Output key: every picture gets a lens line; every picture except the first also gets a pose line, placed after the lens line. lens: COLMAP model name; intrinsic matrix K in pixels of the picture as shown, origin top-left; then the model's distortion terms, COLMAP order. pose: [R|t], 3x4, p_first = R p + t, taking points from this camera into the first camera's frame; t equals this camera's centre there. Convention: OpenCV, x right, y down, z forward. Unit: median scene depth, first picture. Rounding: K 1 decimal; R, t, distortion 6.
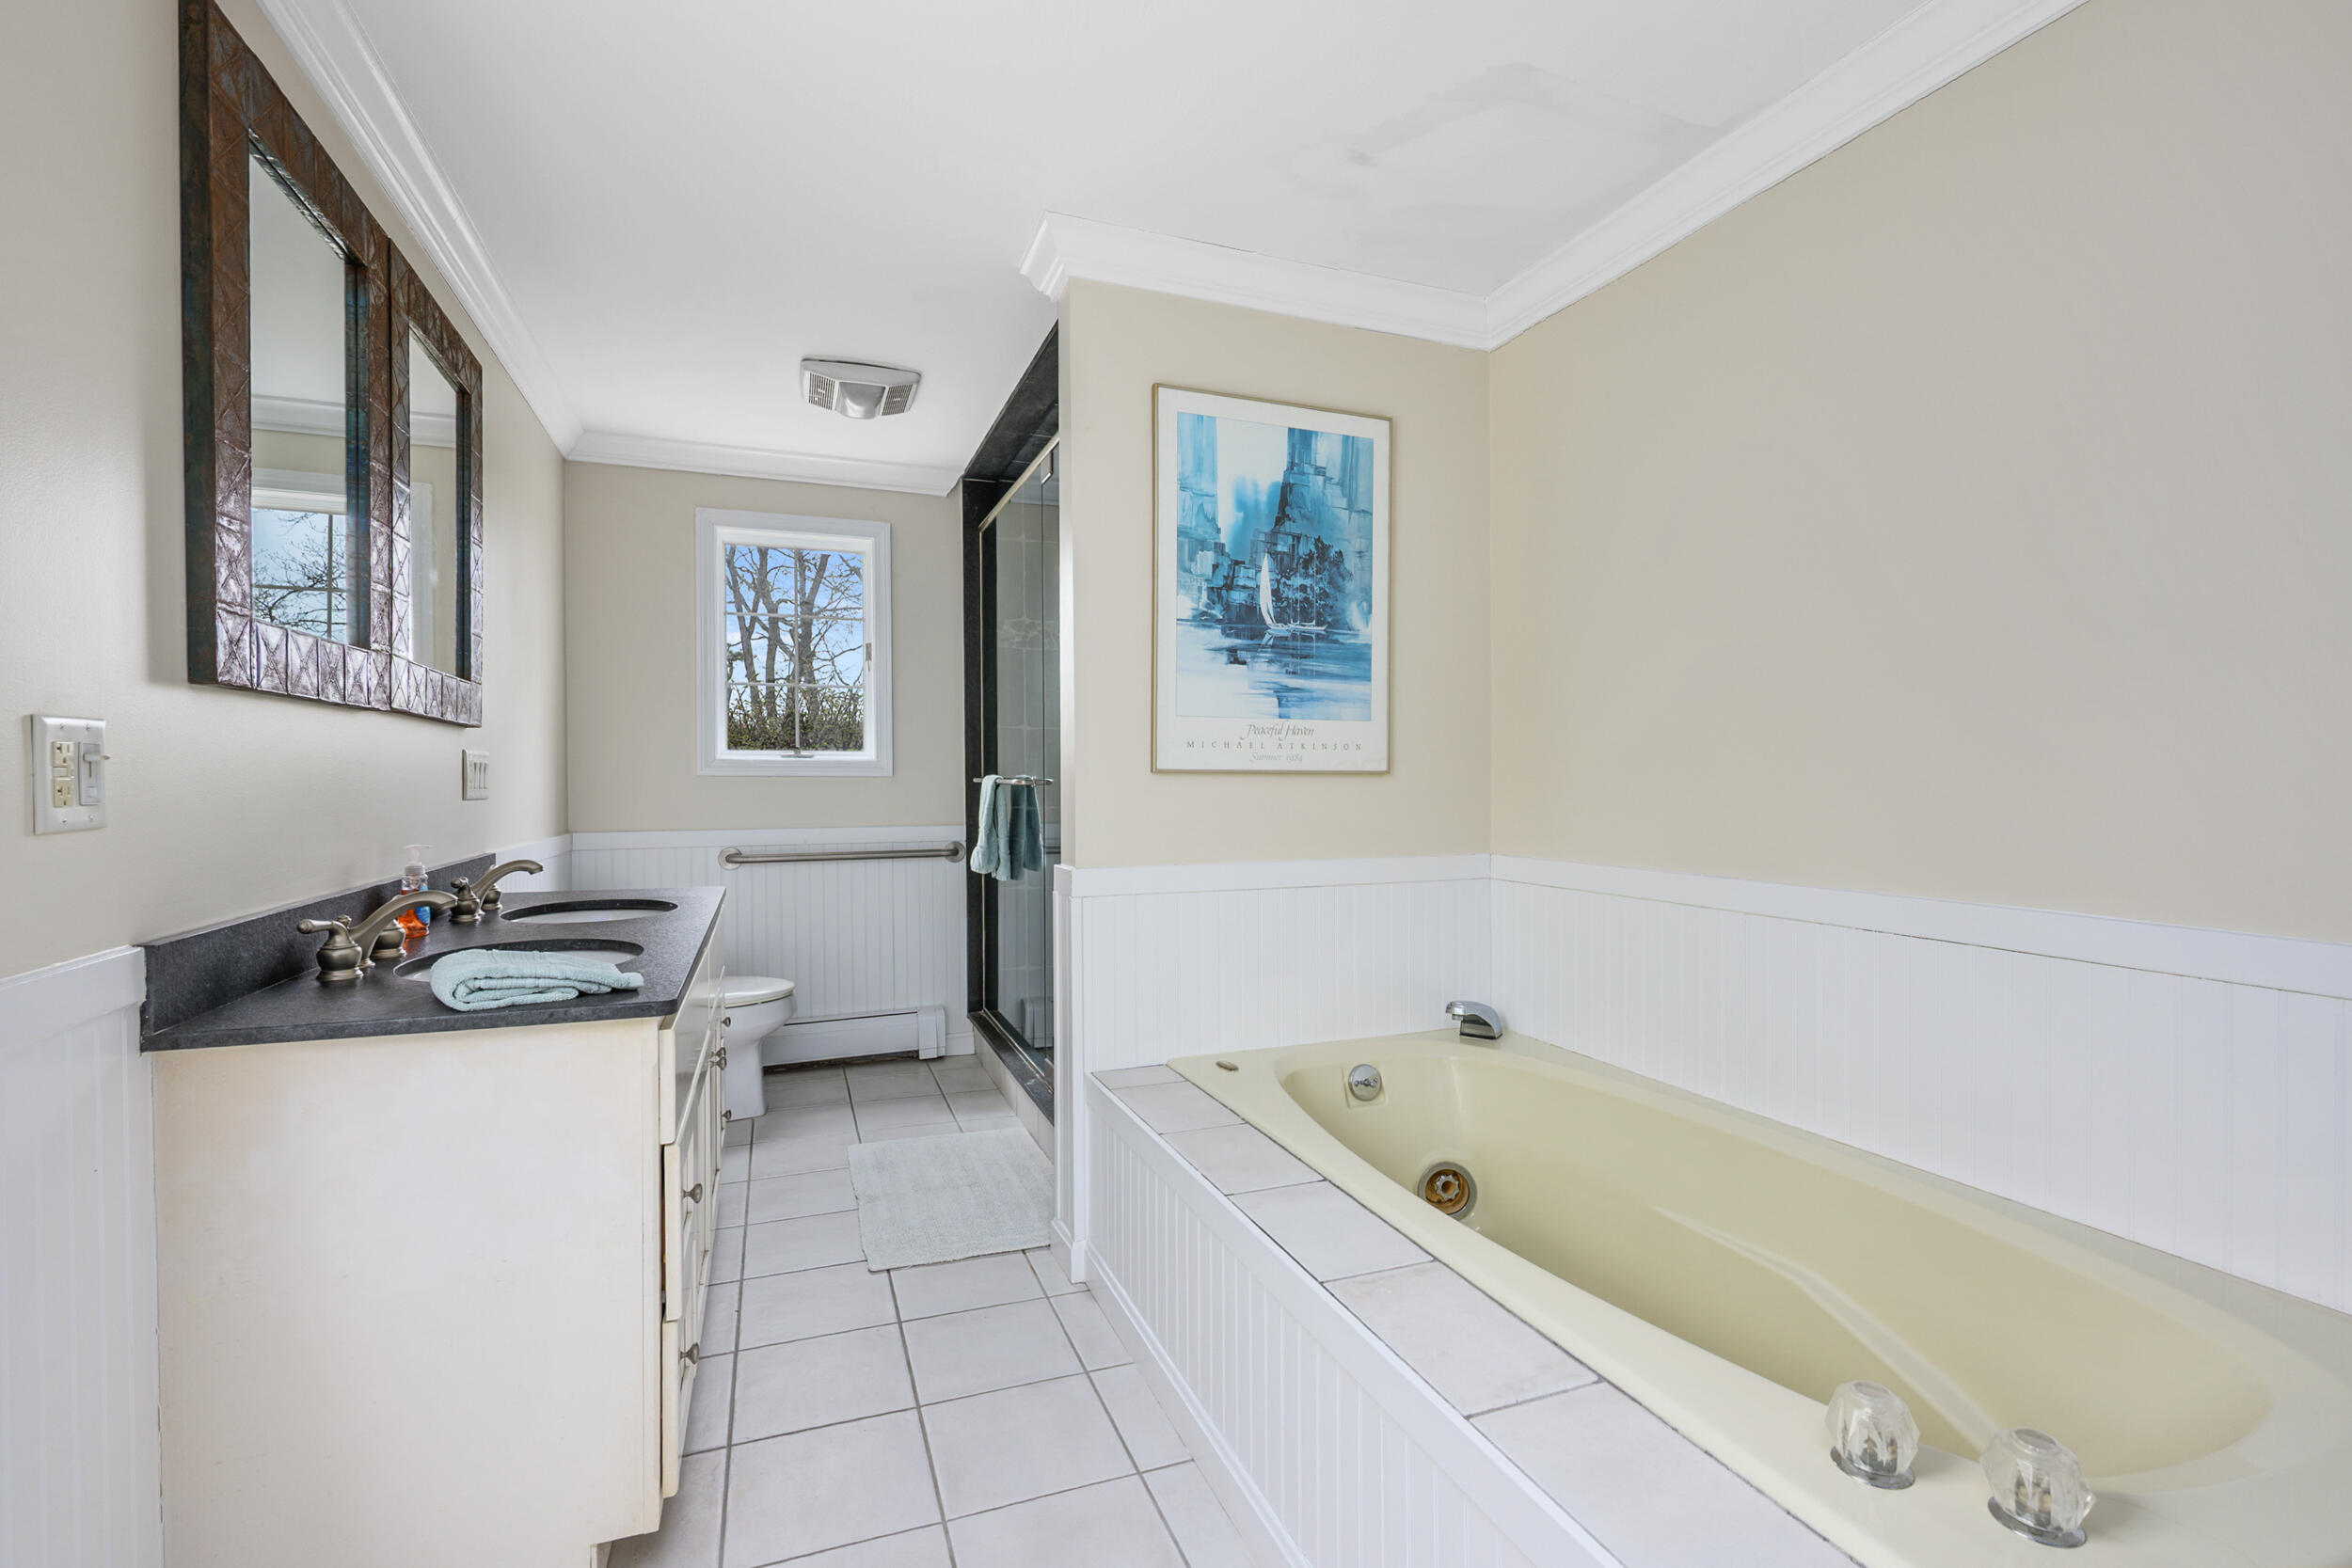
lens RADIAL K [[1052.8, 0, 1180.7], [0, 1052.8, 789.6], [0, 0, 1]] dist [-0.001897, -0.000036]
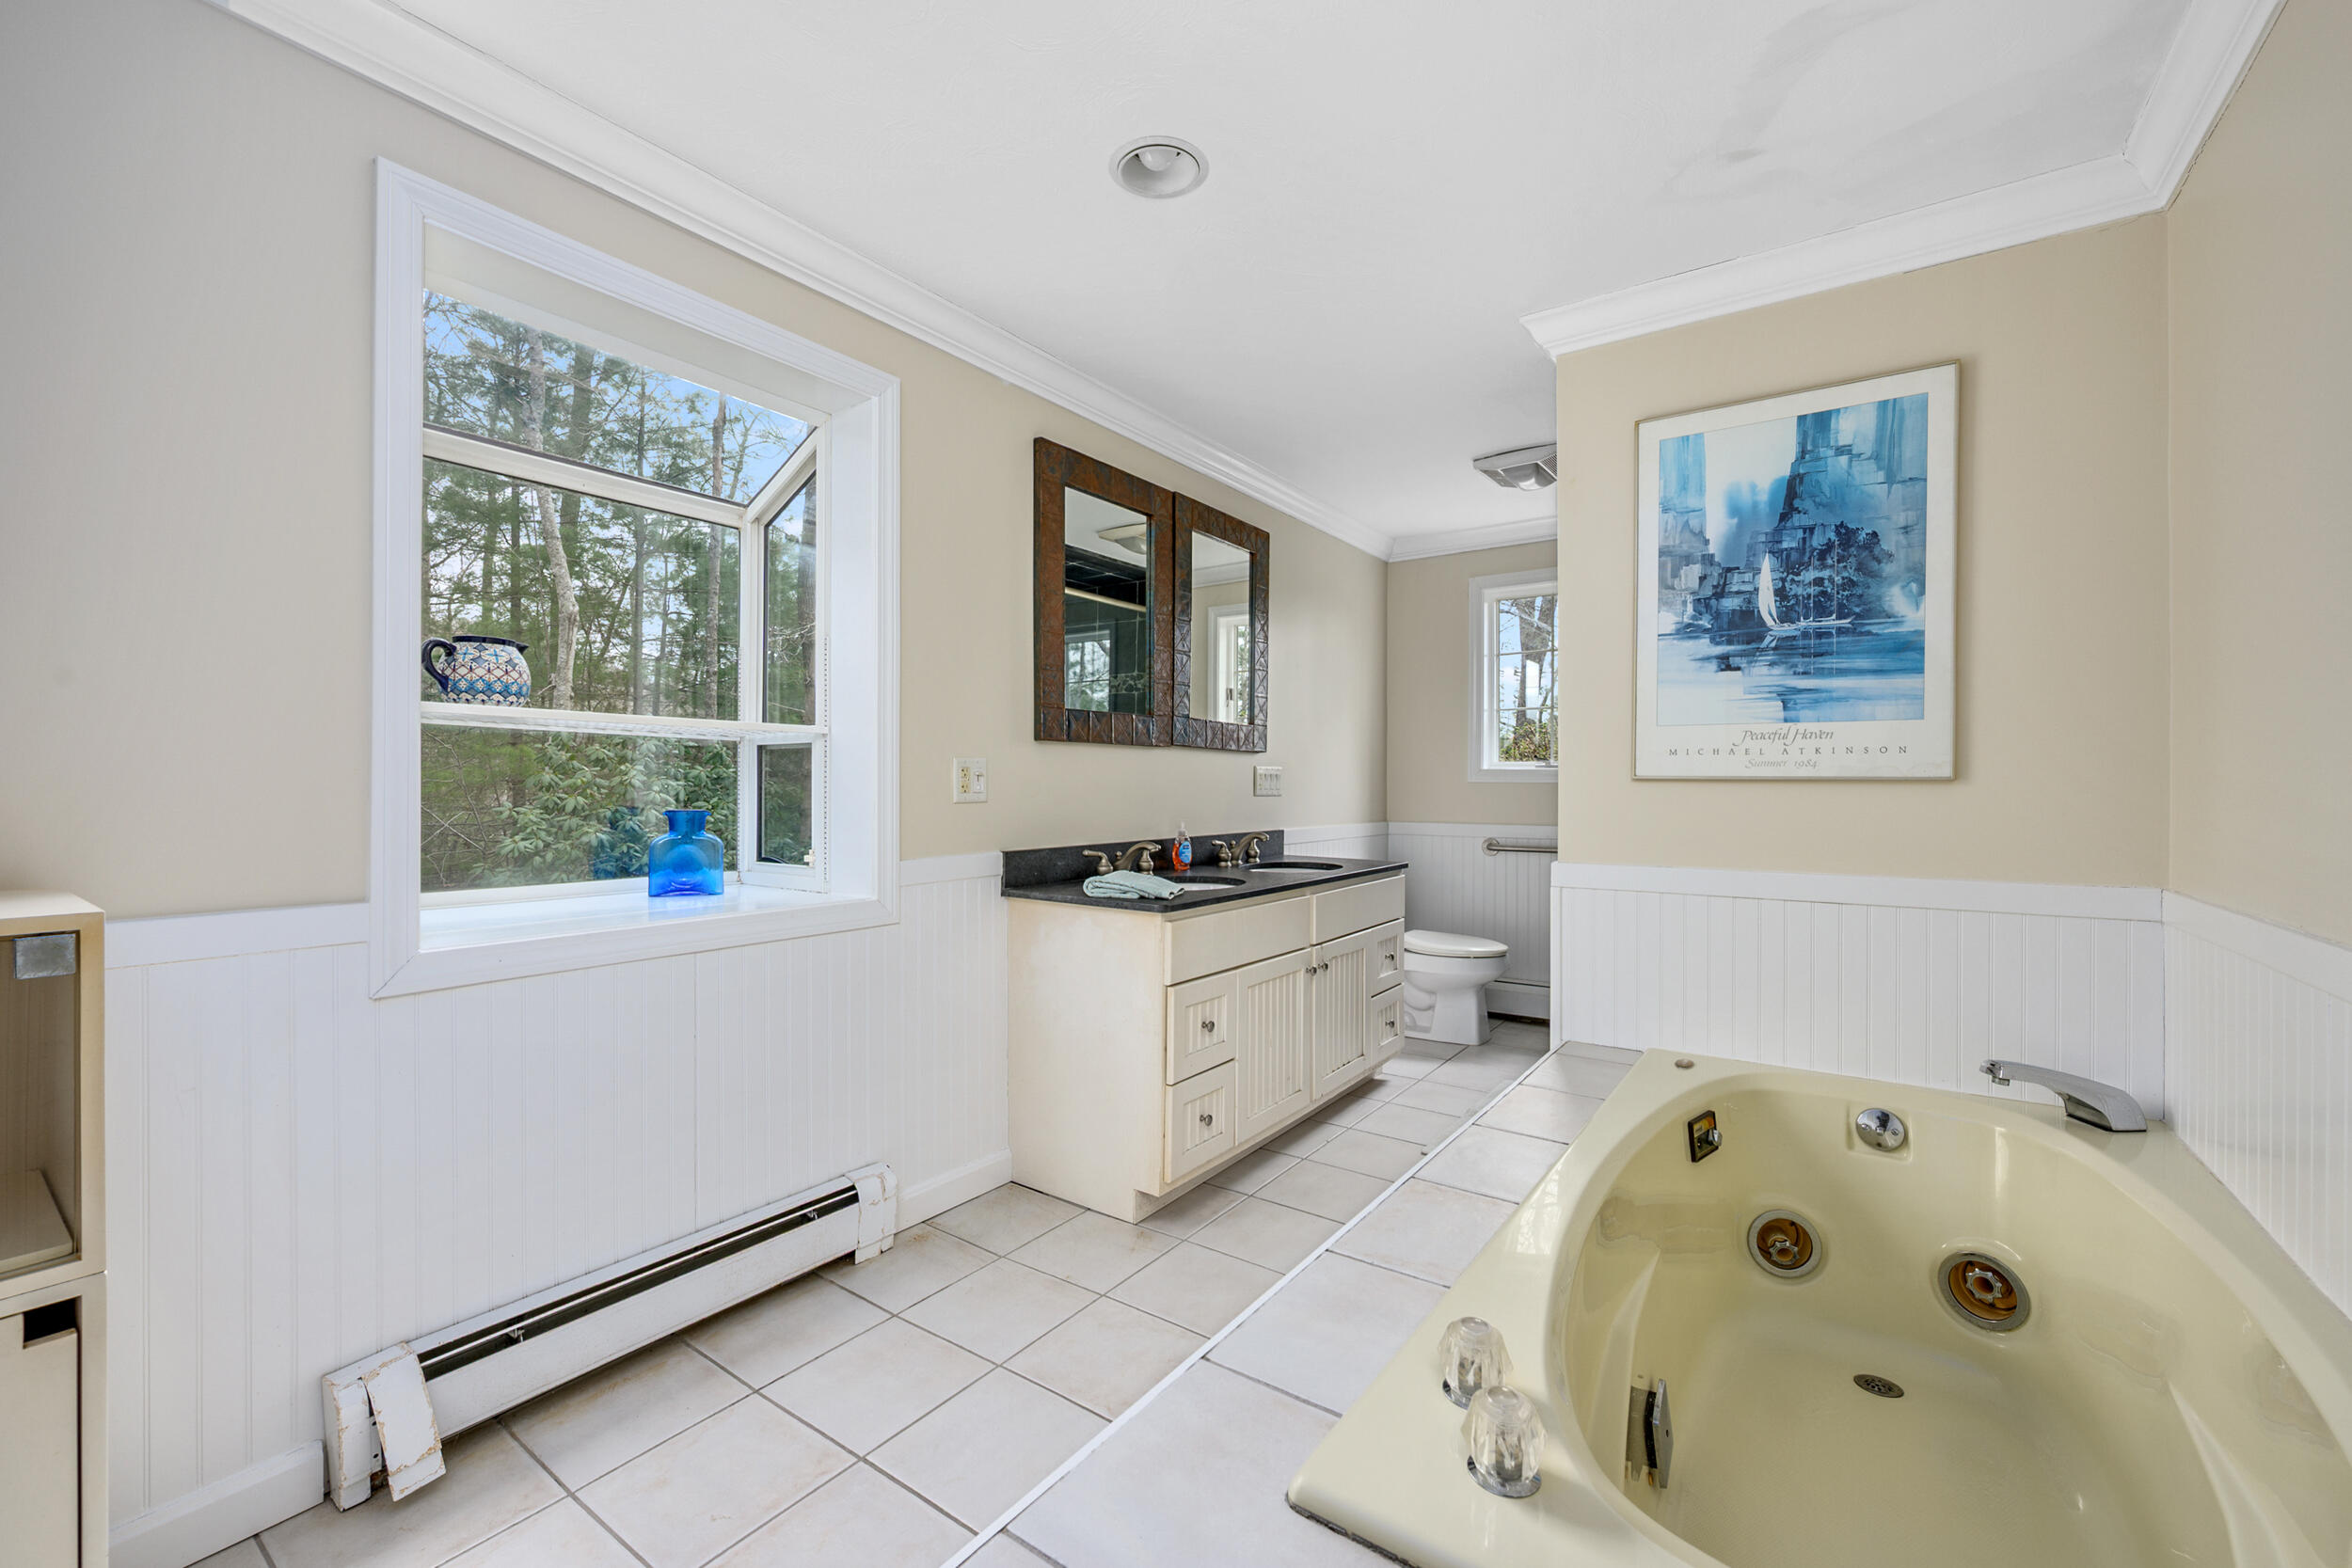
lens RADIAL K [[960.7, 0, 1176.0], [0, 960.7, 784.0], [0, 0, 1]] dist [0.000012, 0.000159]
pose [[0.552529, 0.004434, -0.833482, 0.515430], [-0.013261, 0.999906, -0.003472, -0.001368], [0.833388, 0.012971, 0.552536, 0.057372]]
